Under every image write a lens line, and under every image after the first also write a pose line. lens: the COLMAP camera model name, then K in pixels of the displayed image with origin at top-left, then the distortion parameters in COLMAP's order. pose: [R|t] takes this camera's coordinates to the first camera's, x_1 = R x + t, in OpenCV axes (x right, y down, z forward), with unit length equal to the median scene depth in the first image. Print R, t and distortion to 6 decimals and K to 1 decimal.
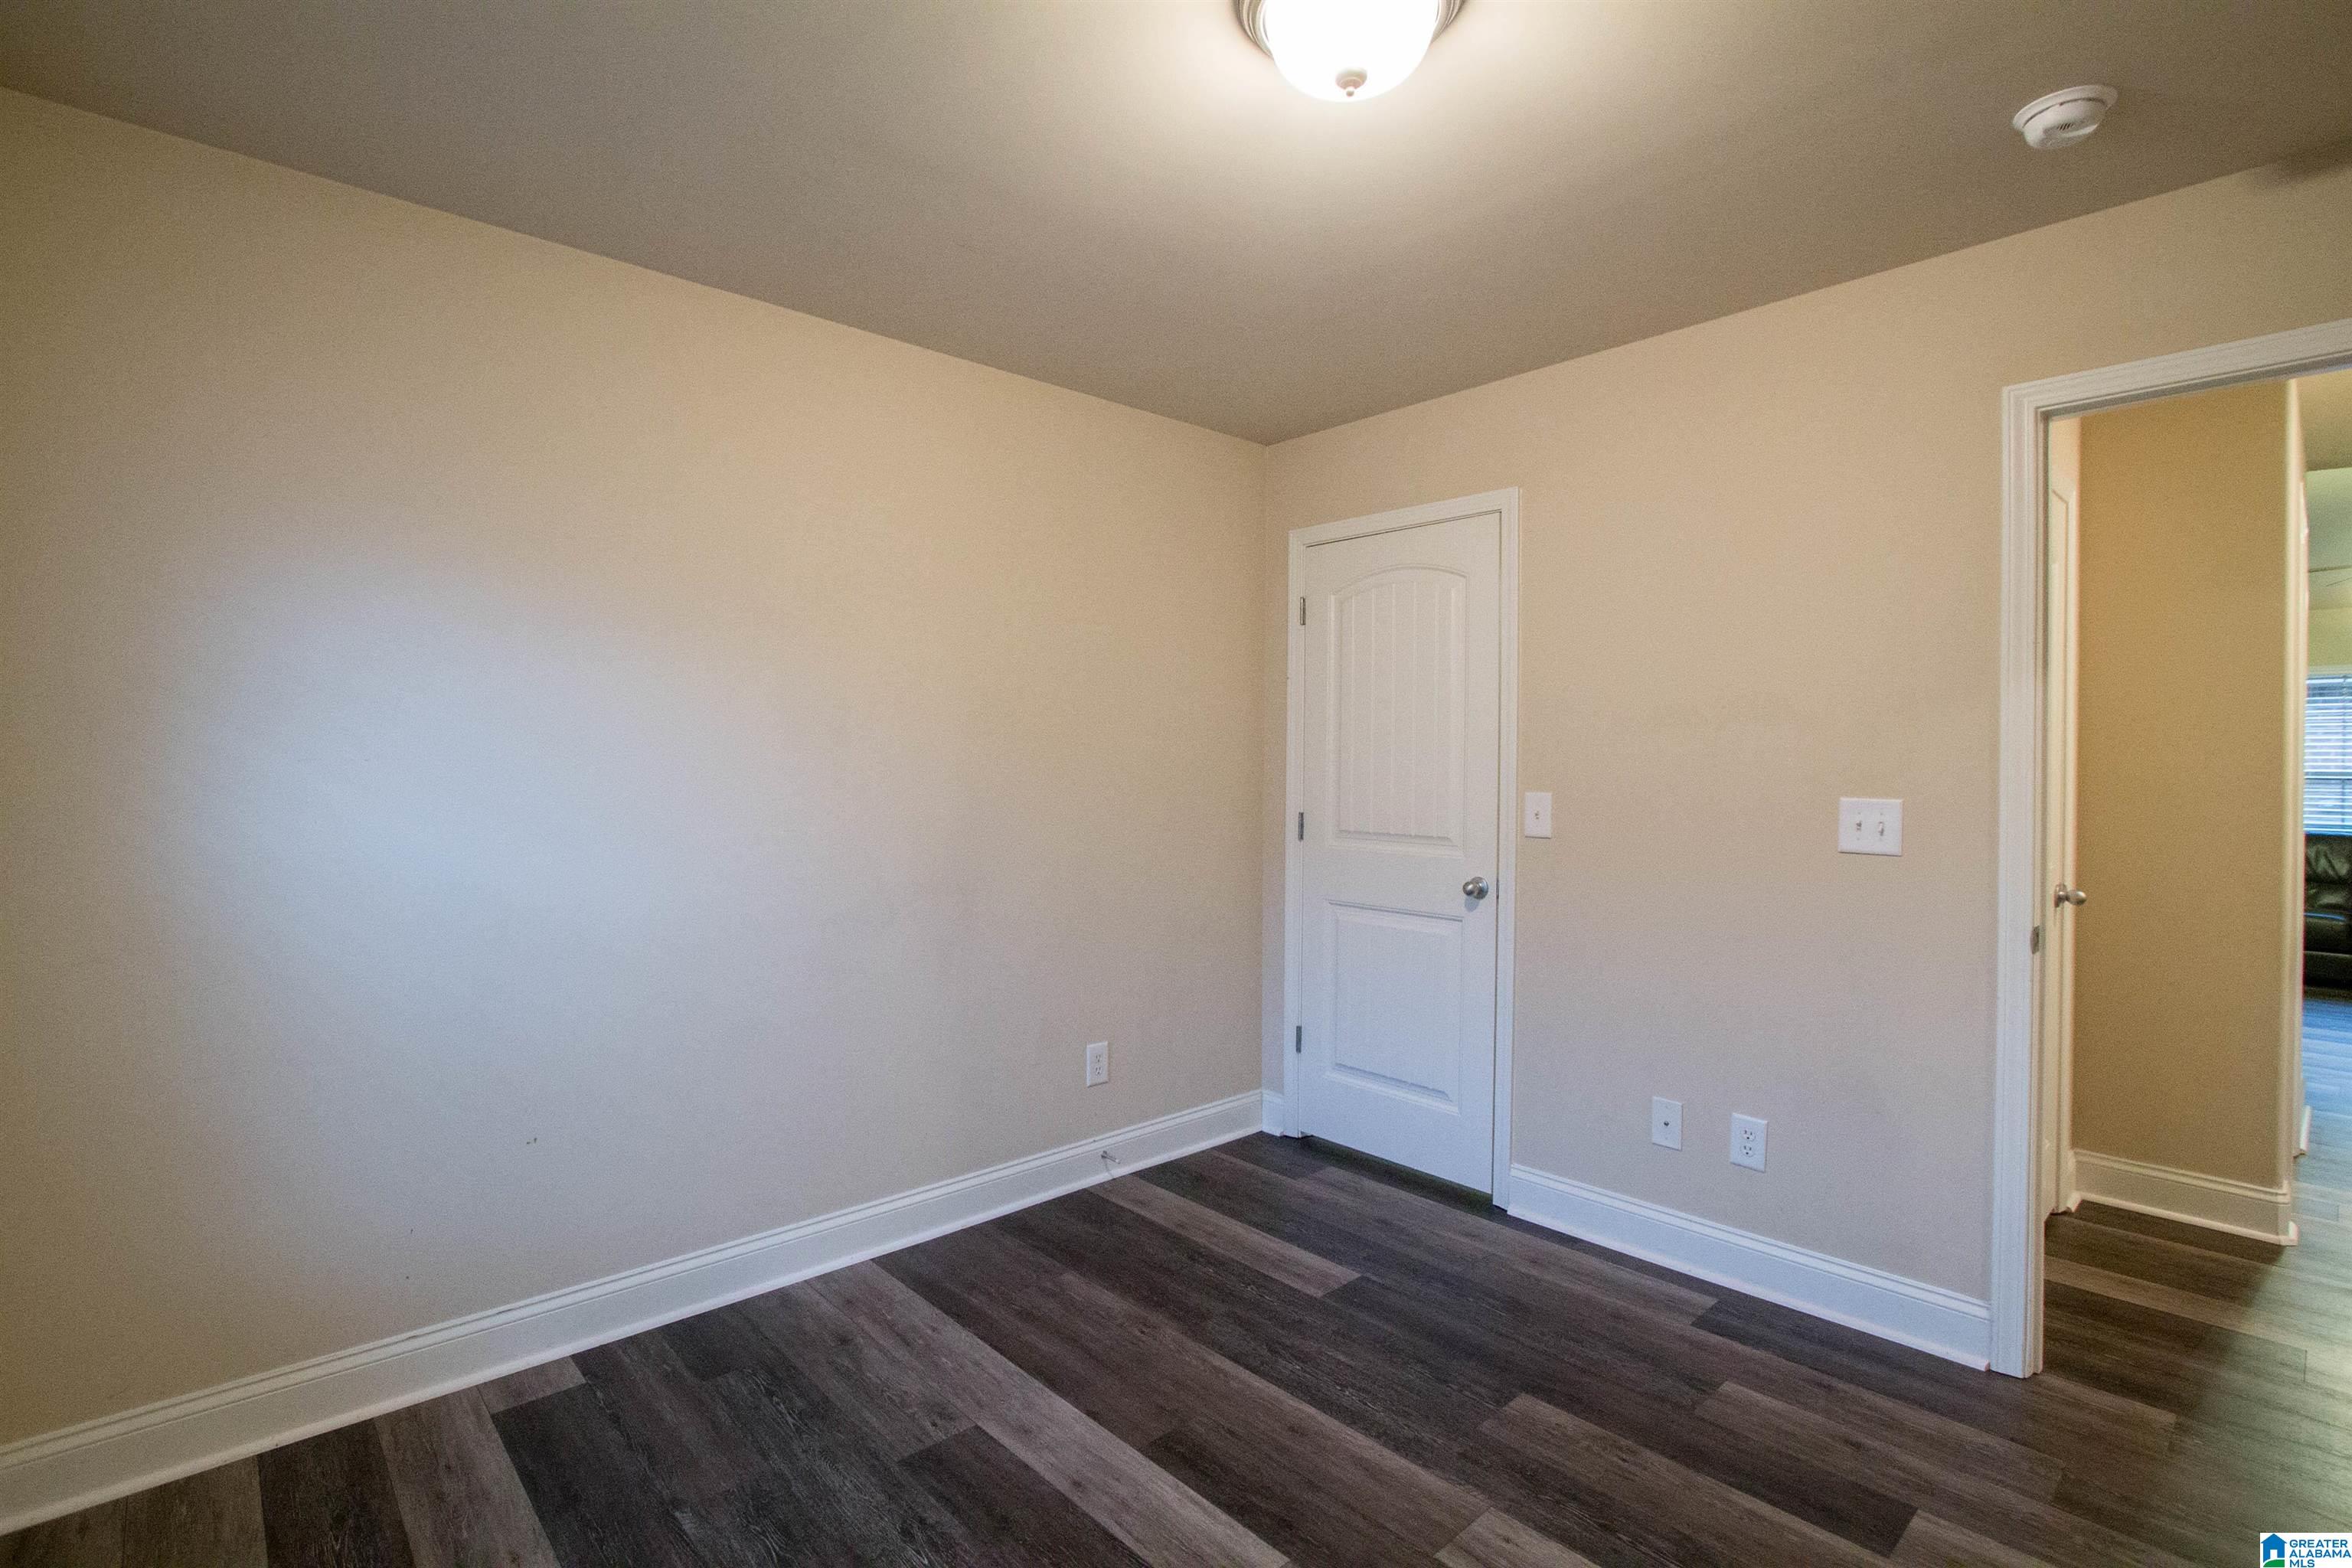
lens RADIAL K [[1092.5, 0, 1174.1], [0, 1092.5, 774.9], [0, 0, 1]] dist [-0.016106, 0.000833]
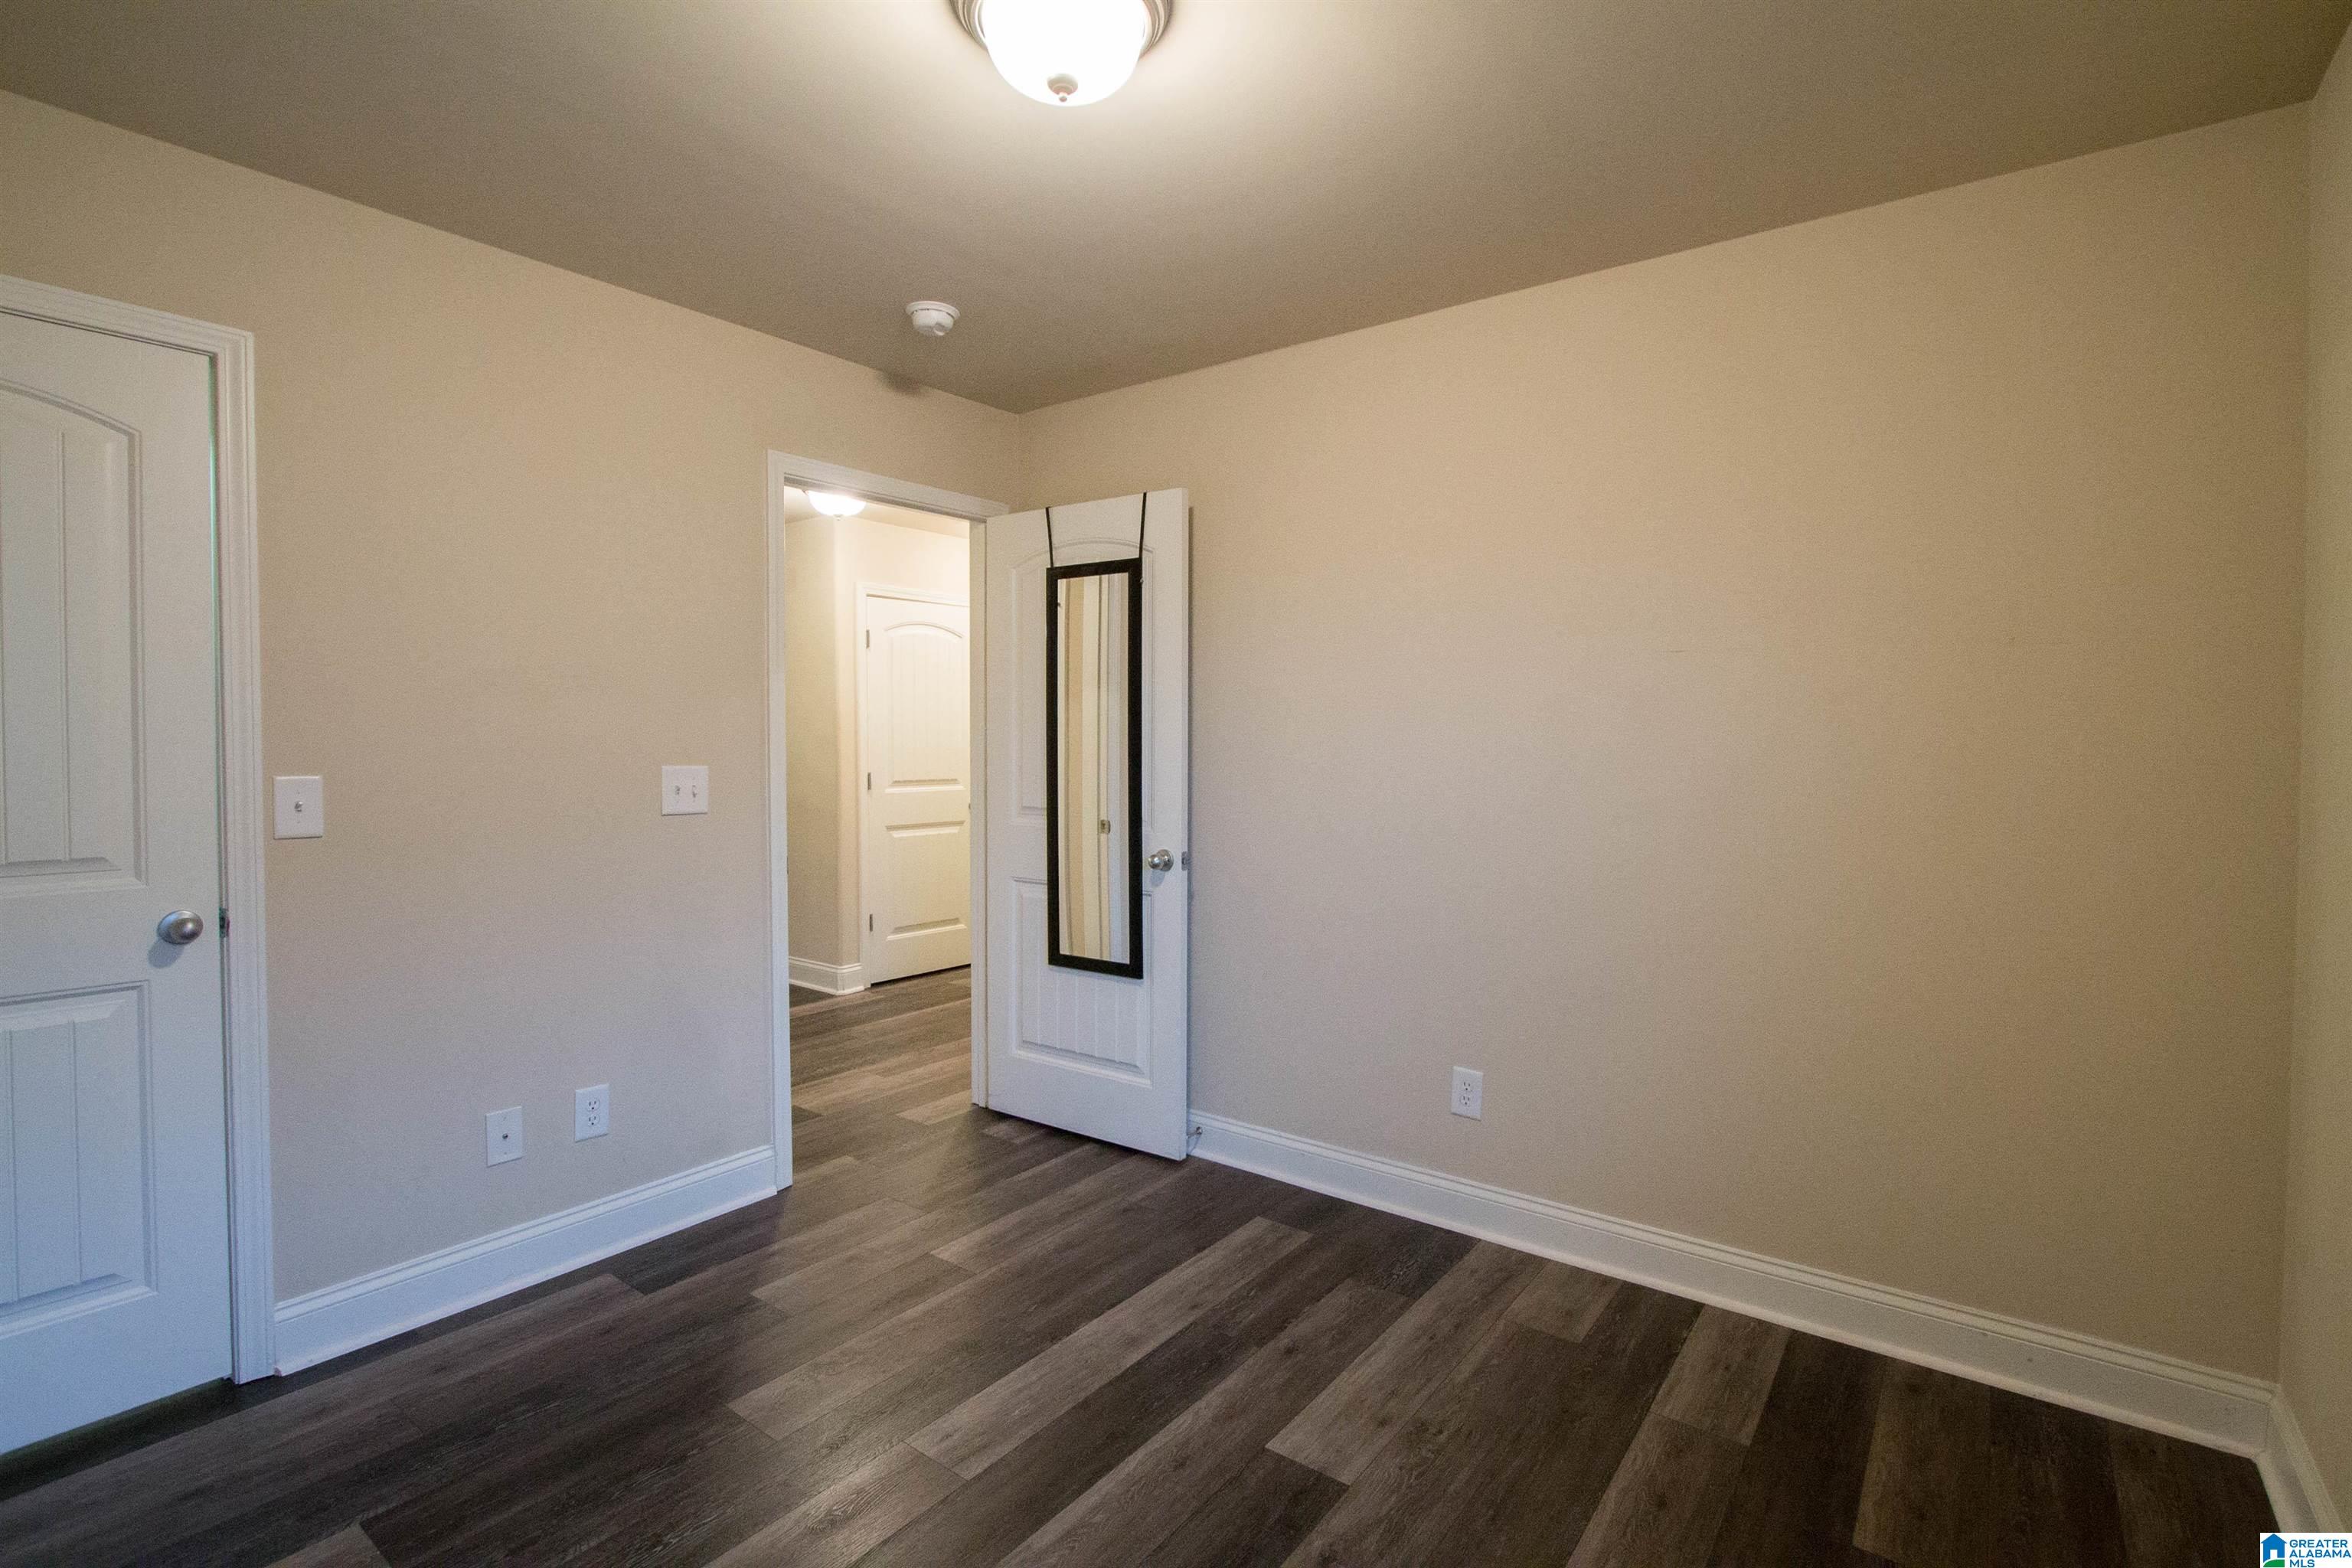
lens RADIAL K [[1096.0, 0, 1170.0], [0, 1096.0, 772.2], [0, 0, 1]] dist [-0.015890, 0.000748]
pose [[-0.179642, -0.034633, 0.983122, -0.561991], [0.004950, 0.999336, 0.036109, -0.010645], [-0.983720, 0.011353, -0.179351, 0.667918]]
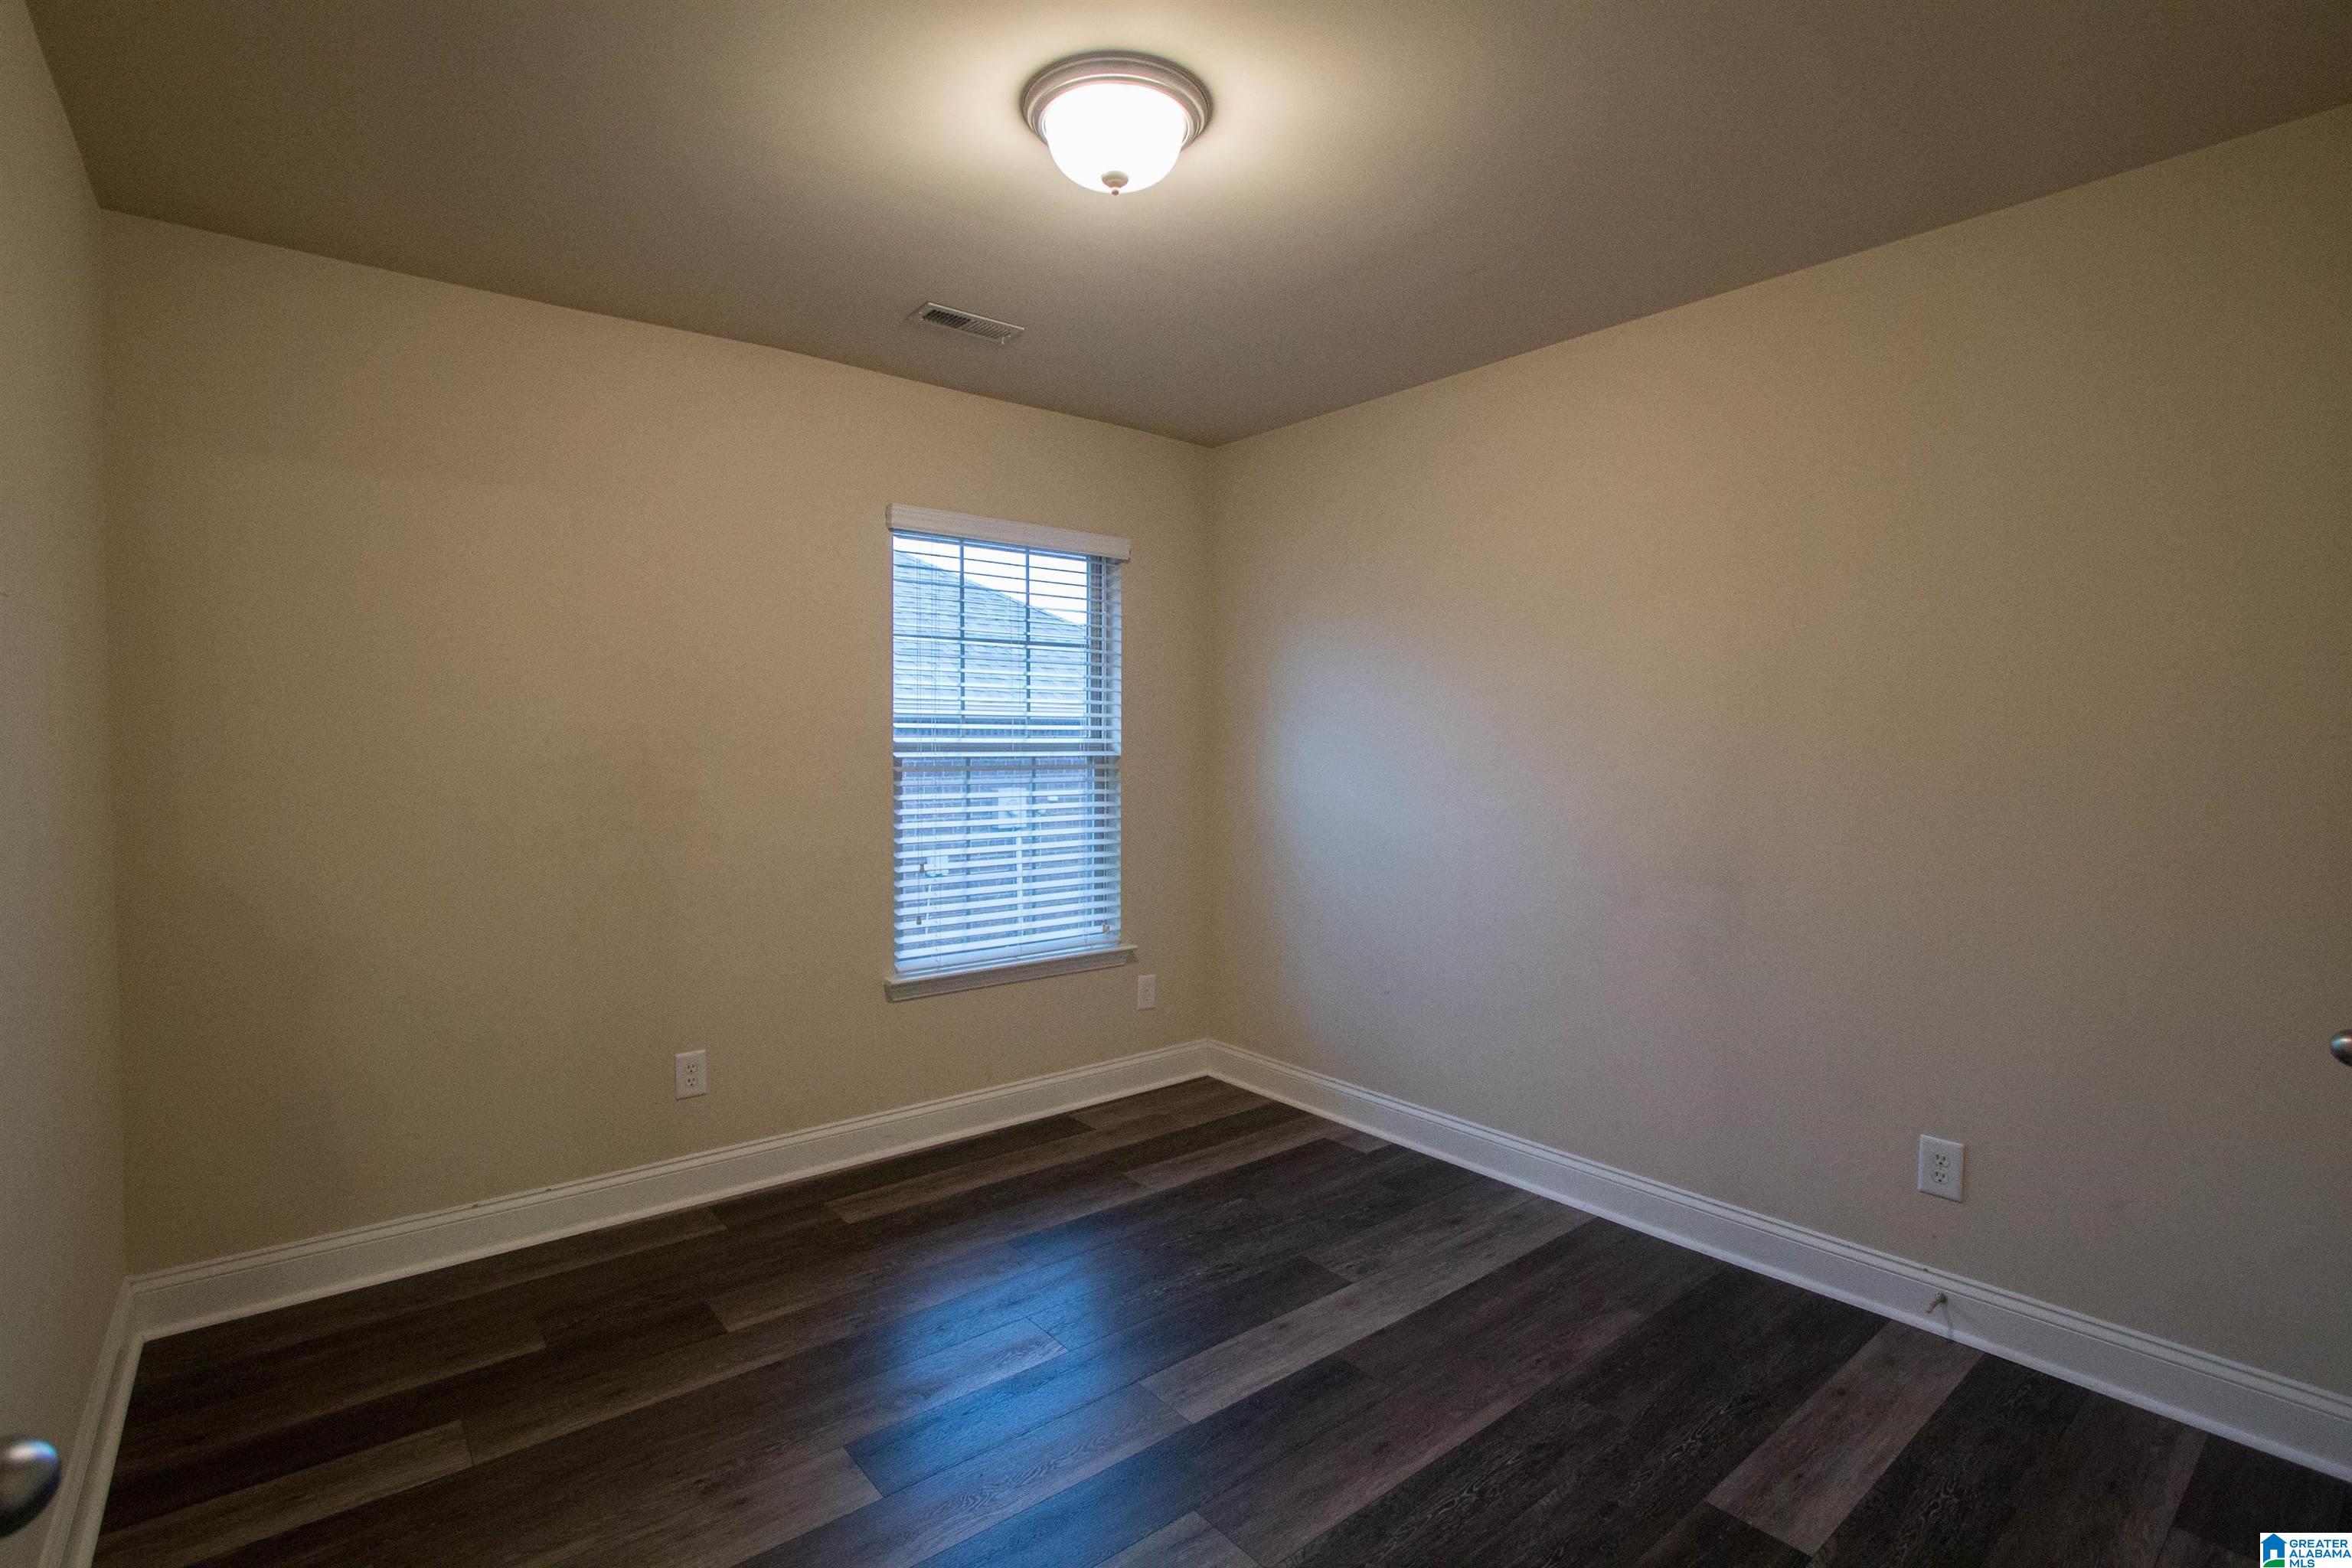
lens RADIAL K [[1096.0, 0, 1170.0], [0, 1096.0, 772.2], [0, 0, 1]] dist [-0.015890, 0.000748]
pose [[-0.058498, 0.023631, -0.998008, 0.844184], [-0.010474, 0.999650, 0.024284, -0.007000], [0.998233, 0.011874, -0.058230, 0.686284]]
